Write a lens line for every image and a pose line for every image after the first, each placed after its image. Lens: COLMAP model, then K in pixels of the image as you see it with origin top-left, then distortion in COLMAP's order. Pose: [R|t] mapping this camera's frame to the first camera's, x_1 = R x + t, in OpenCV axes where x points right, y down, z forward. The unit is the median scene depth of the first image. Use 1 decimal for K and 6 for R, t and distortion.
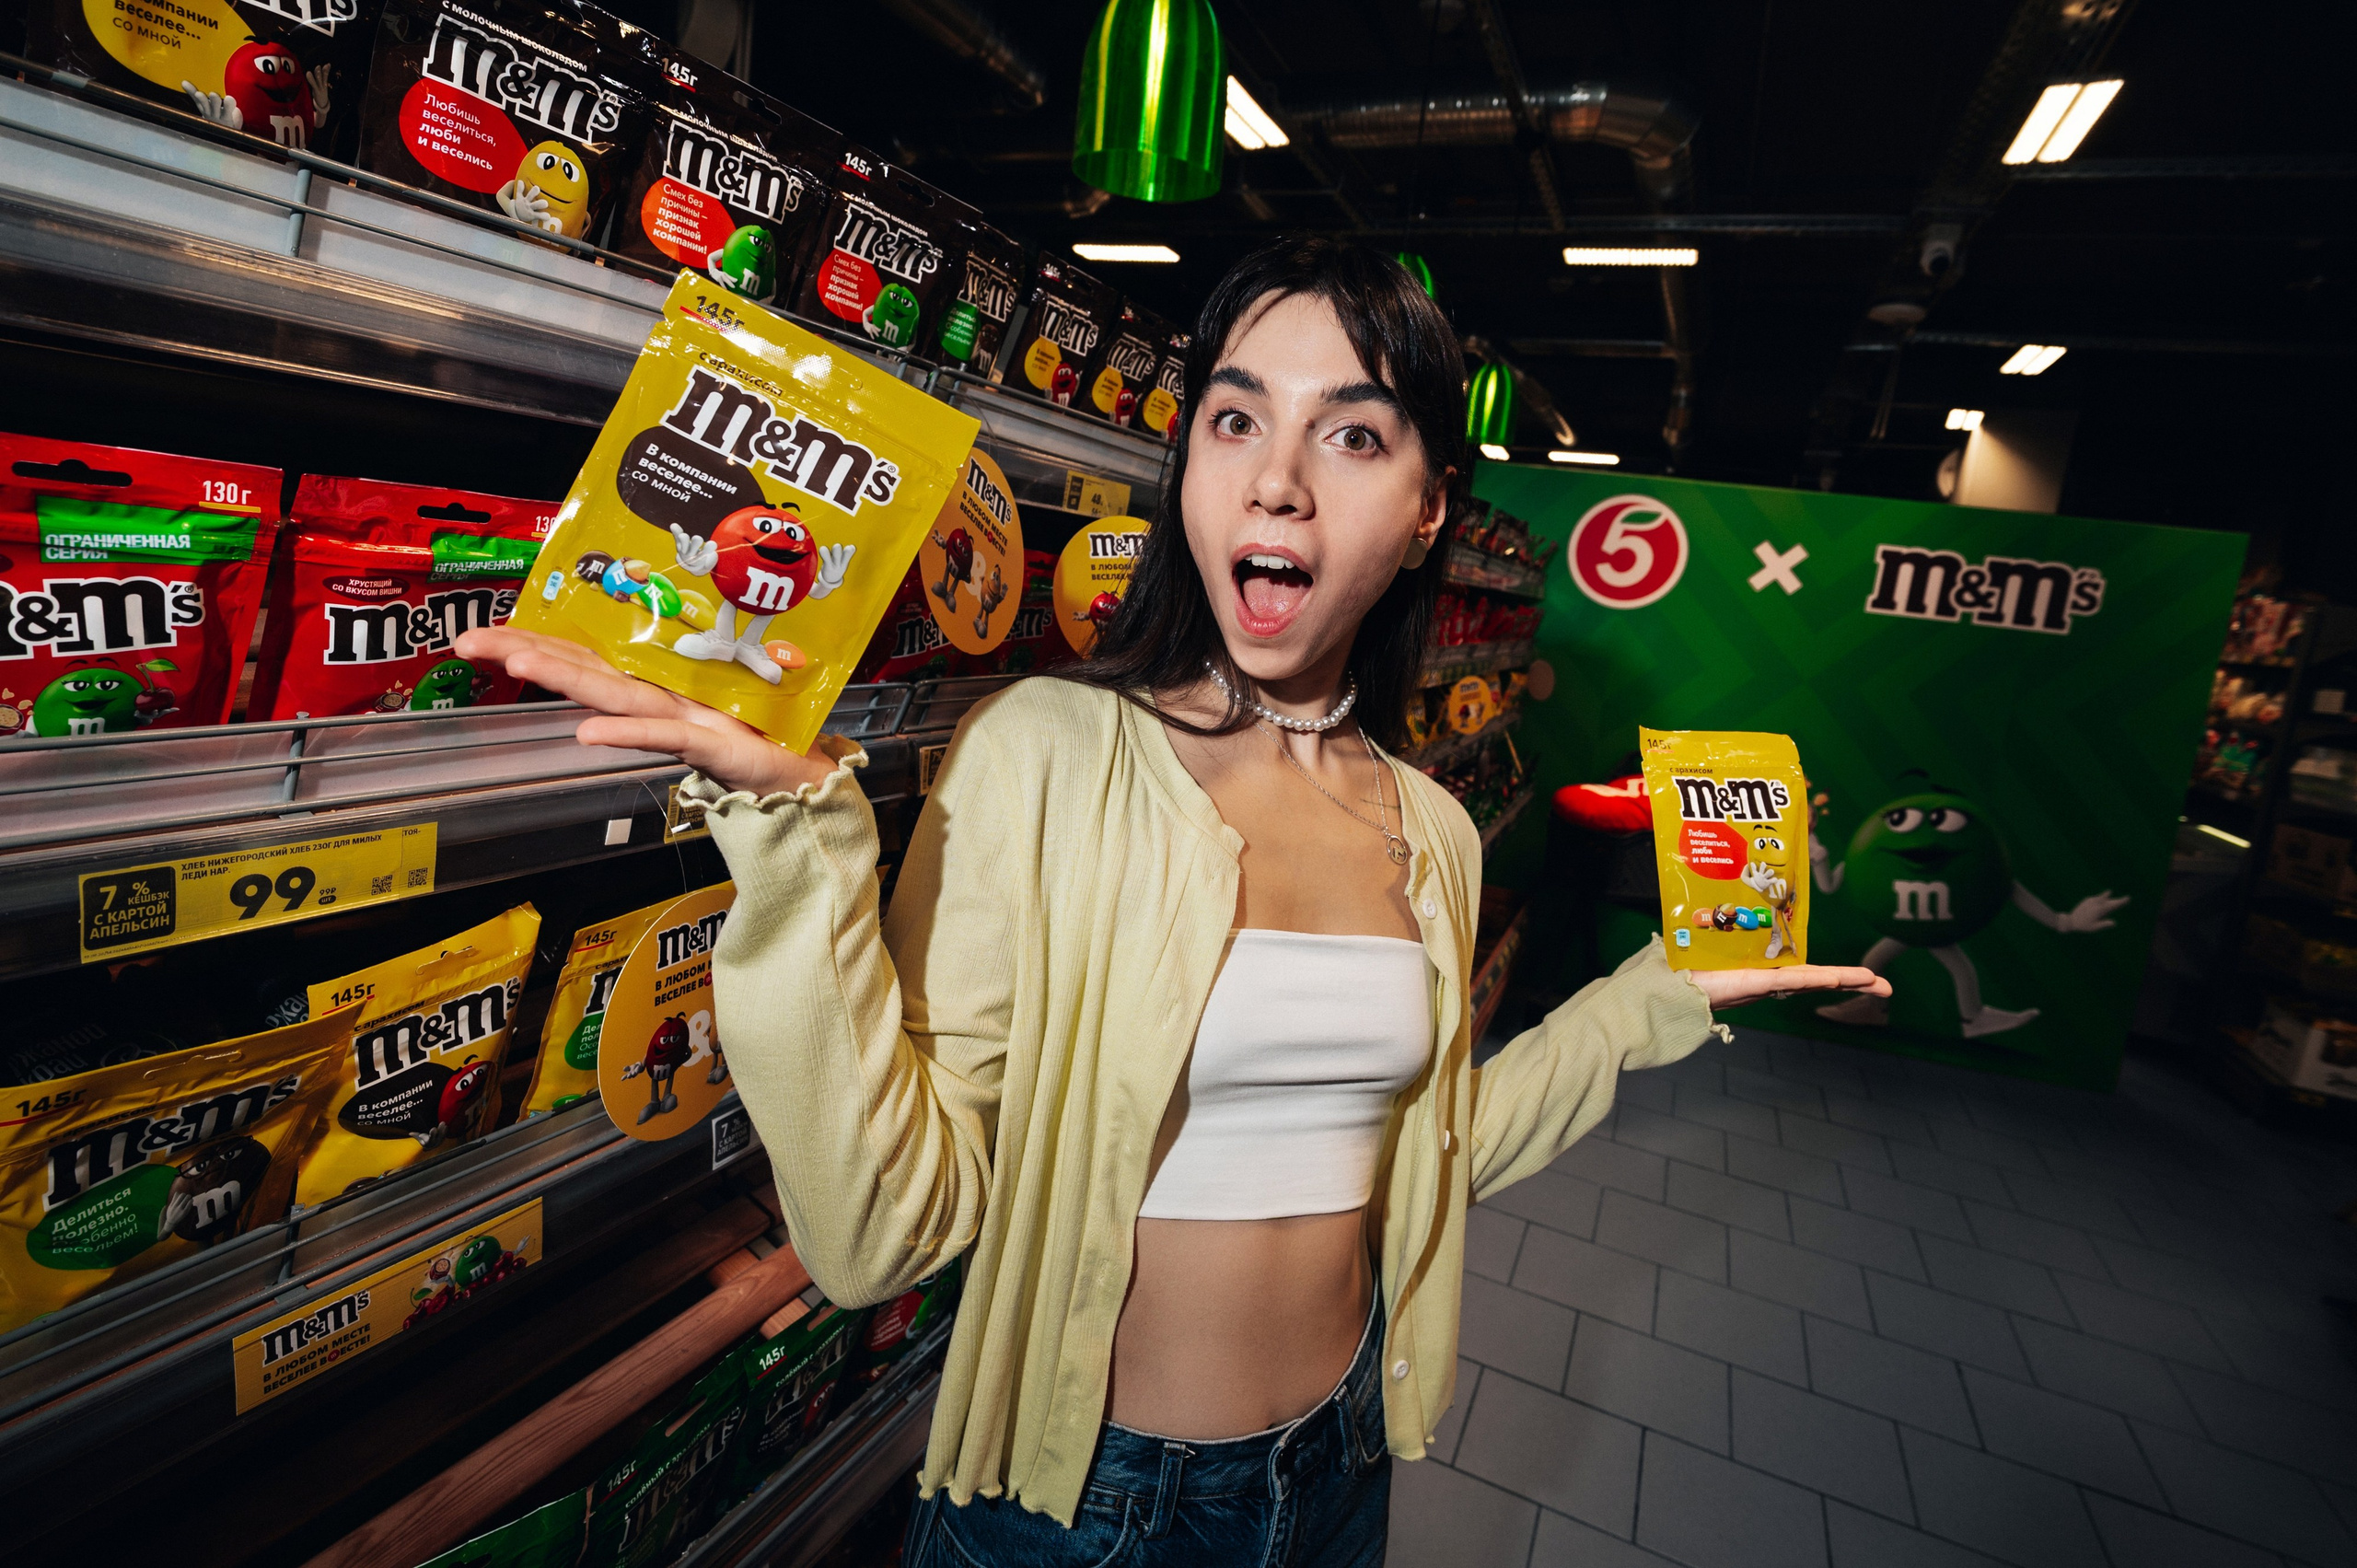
lens RADIAL K [[1126.2, 0, 1174.2], [0, 1126.2, 759.9], [0, 0, 1]] dist [0.000039, -0.017458]
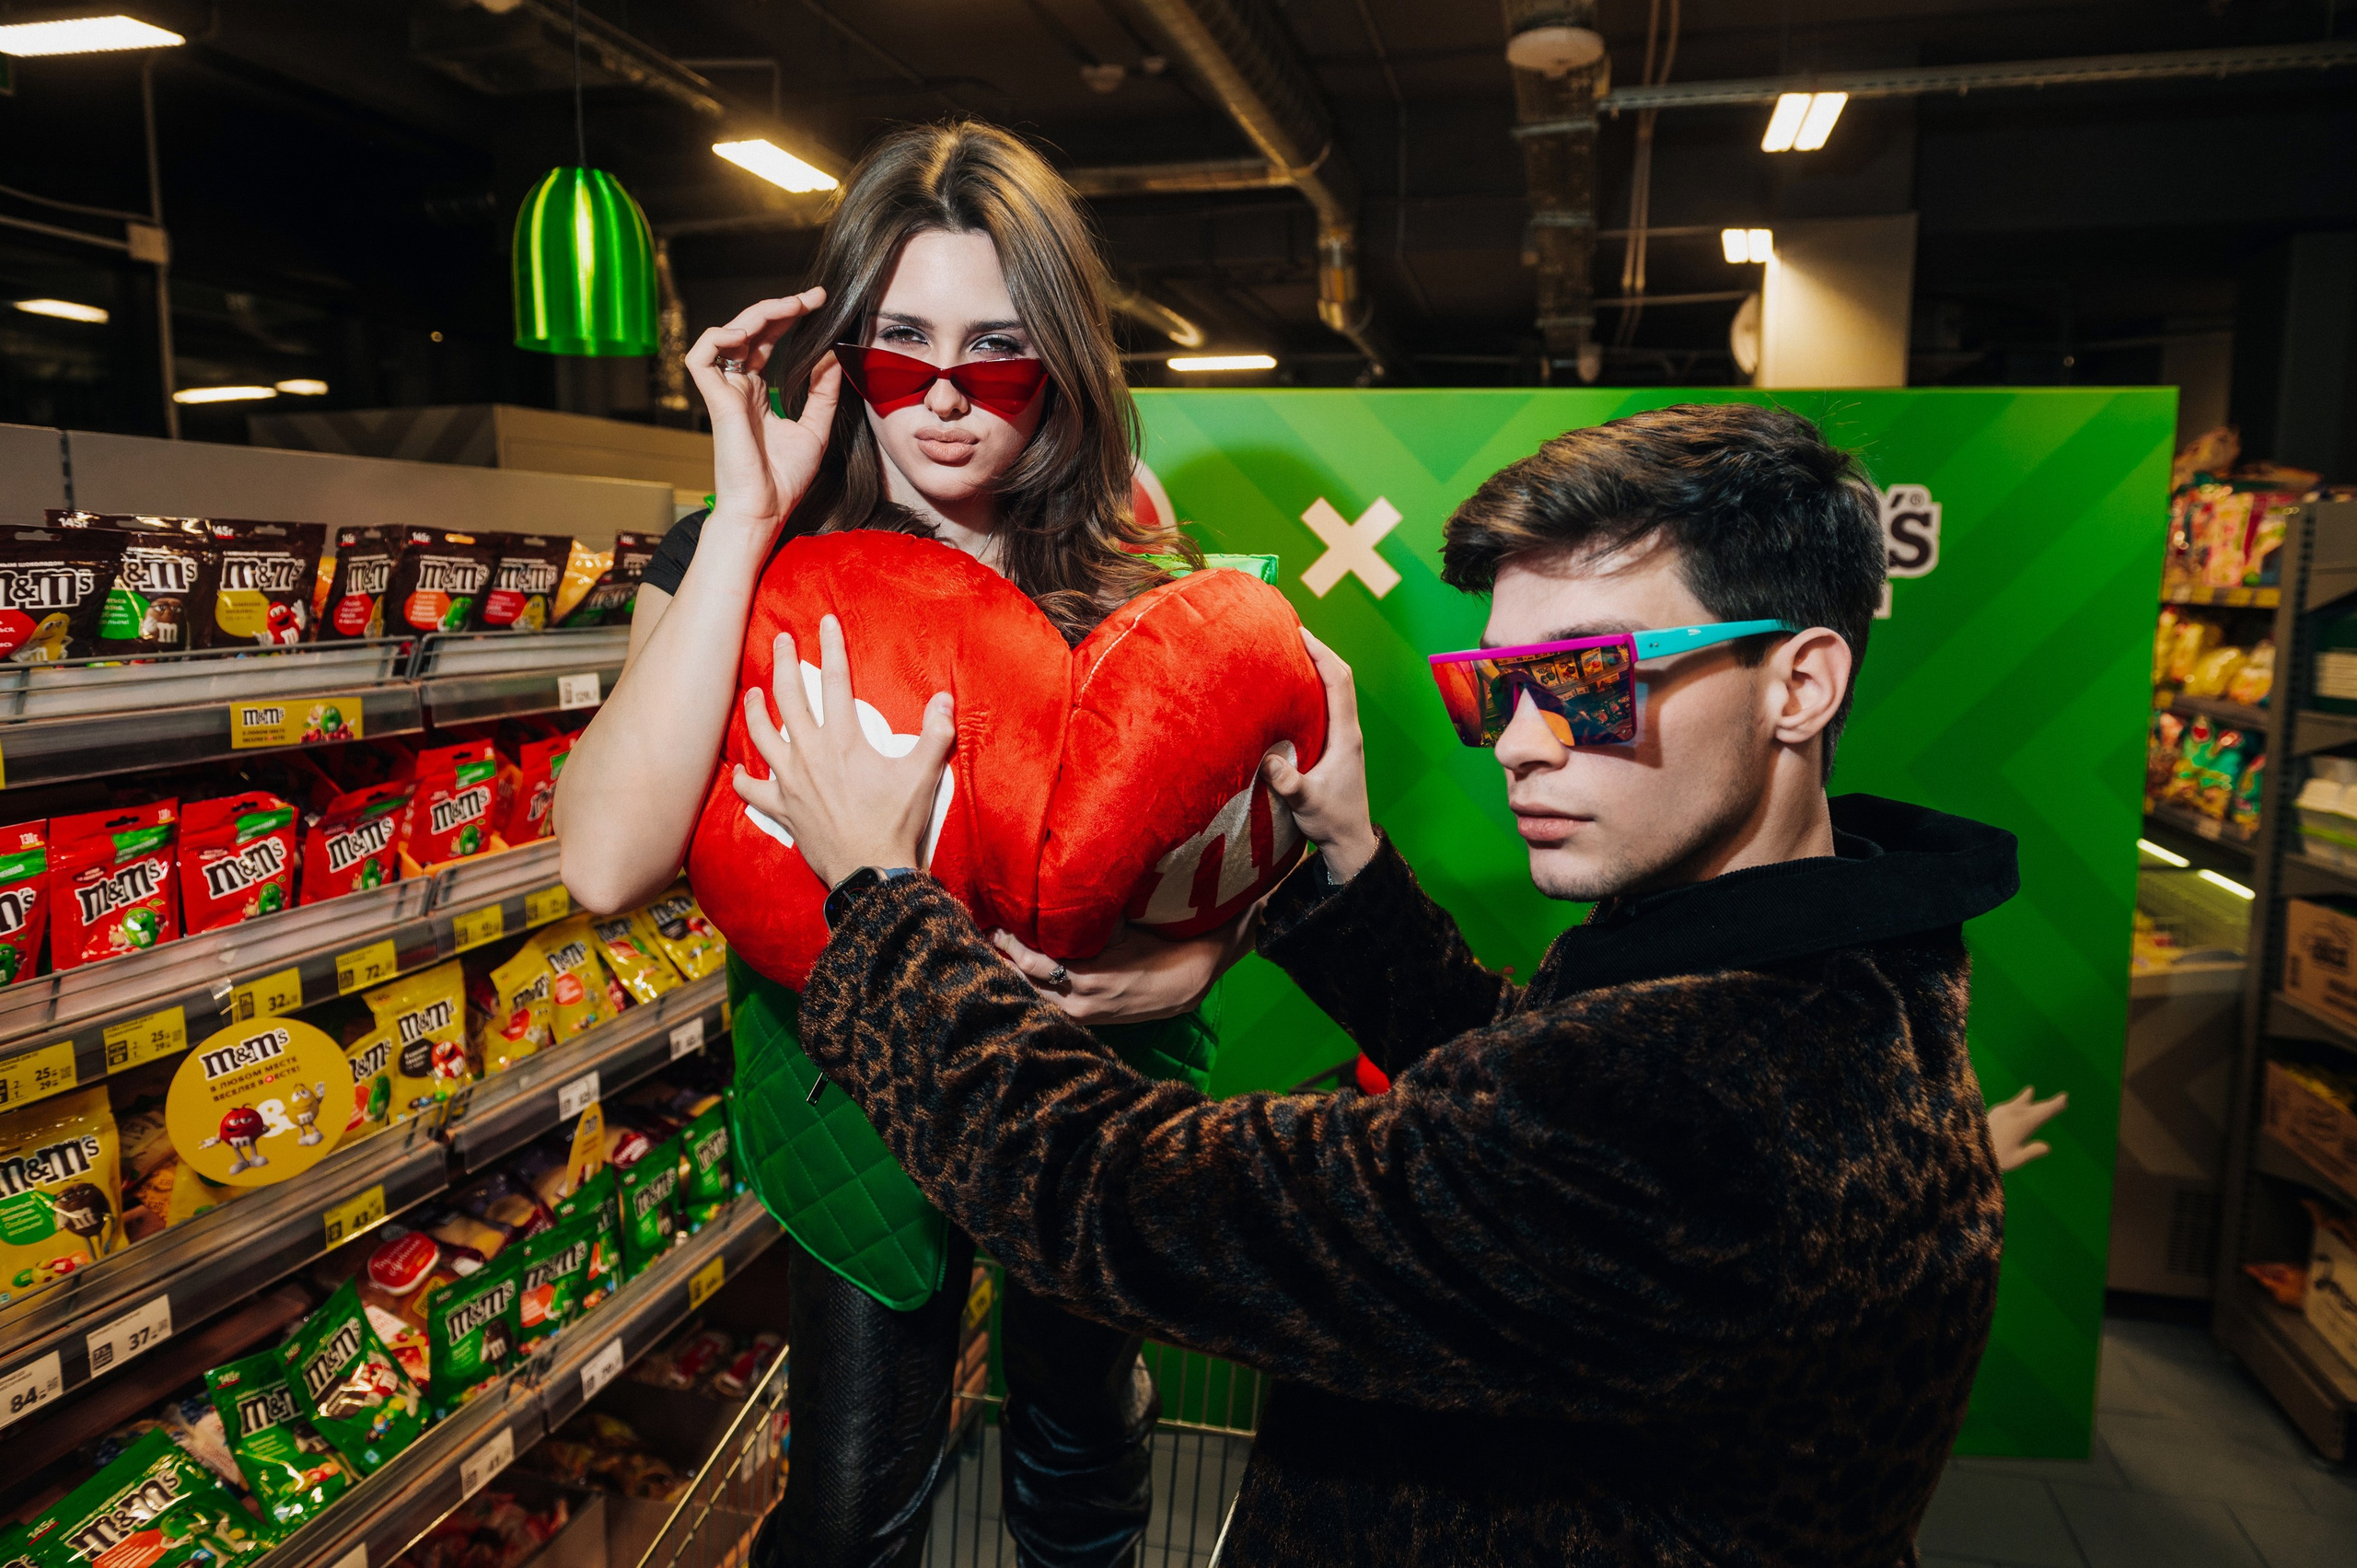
lens RADIAL K [[1573.8, 0, 1176.4], [0, 1573.8, 811.6], [0, 0, 1]] dist [-0.000247, -0.031410]
pose [[0.974666, -0.139812, 0.174582, 0.325487], [0.140741, 0.990021, 0.007108, -0.071401], [-0.173833, 0.017643, 0.984617, 0.330390]]
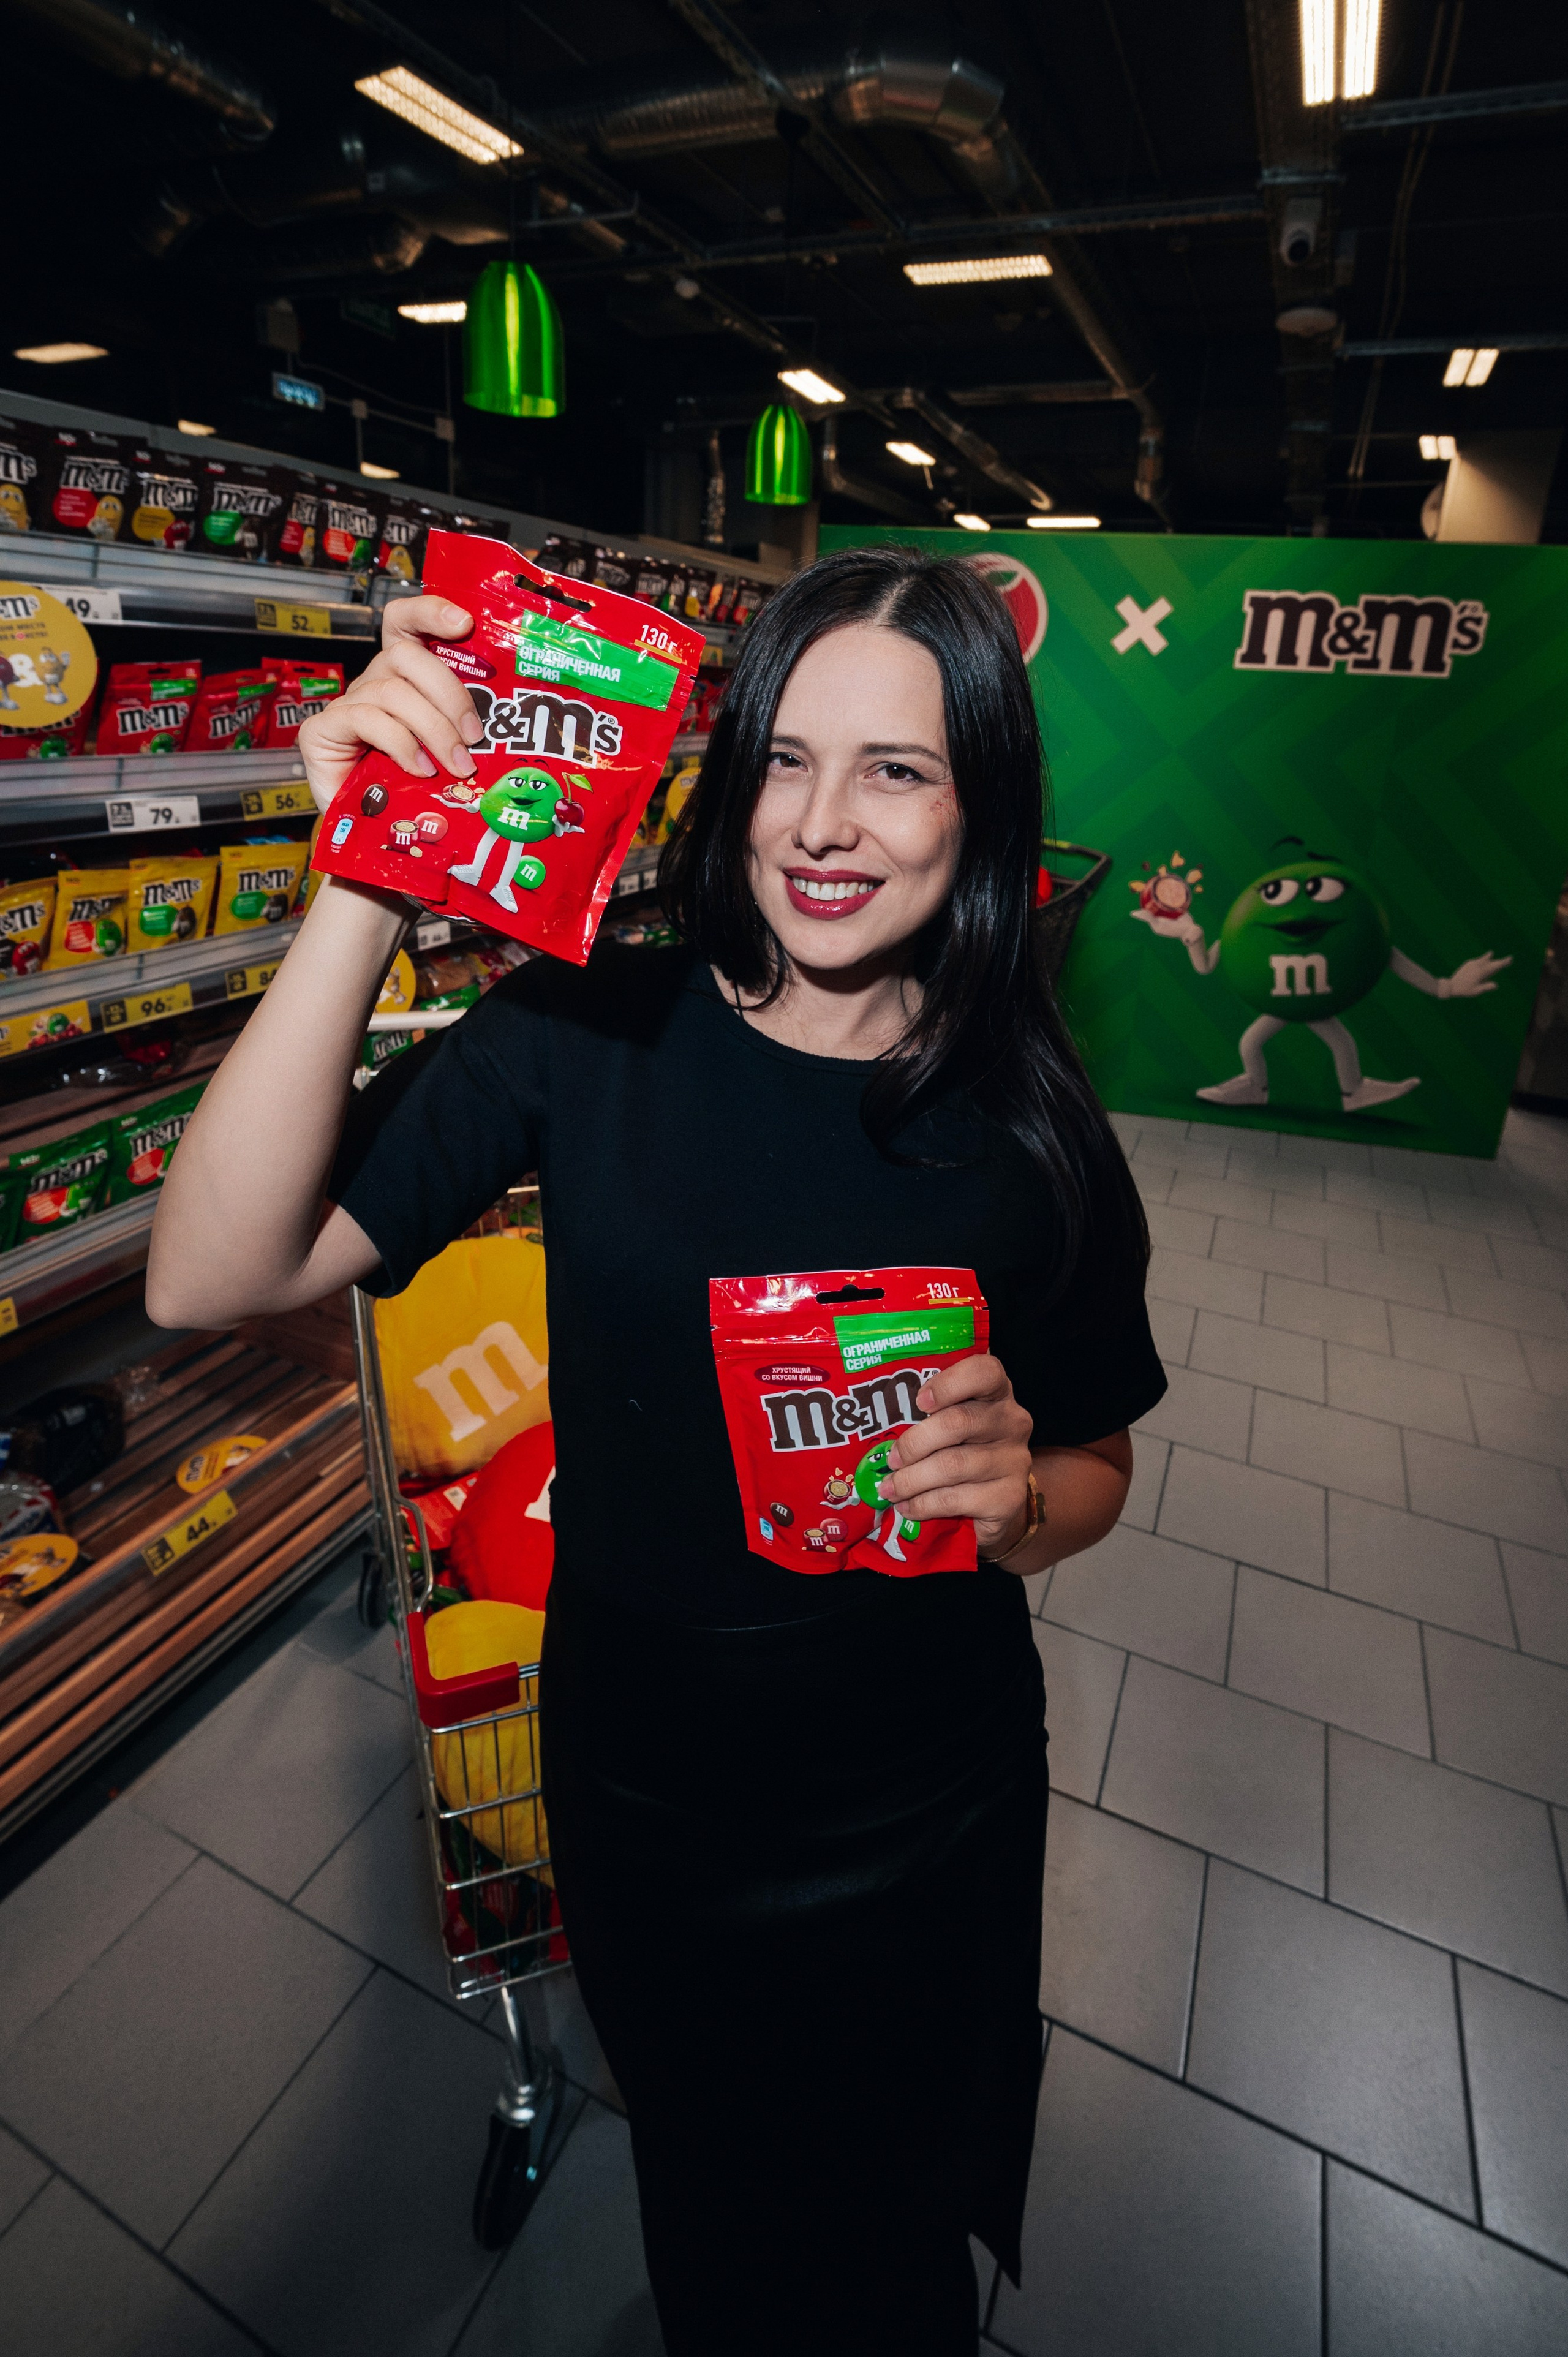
lens RADIAL K [[1117.2, 0, 786.0], [0, 1117.2, 1049.8], [0, 0, 1]] dist [0.000998, -0.014294]
pose [[0.997576, -0.069562, -0.001588, 0.224458], [0.068999, 0.986031, 0.151599, 0.013025], [-0.008979, -0.151341, 0.988441, 0.047317]]
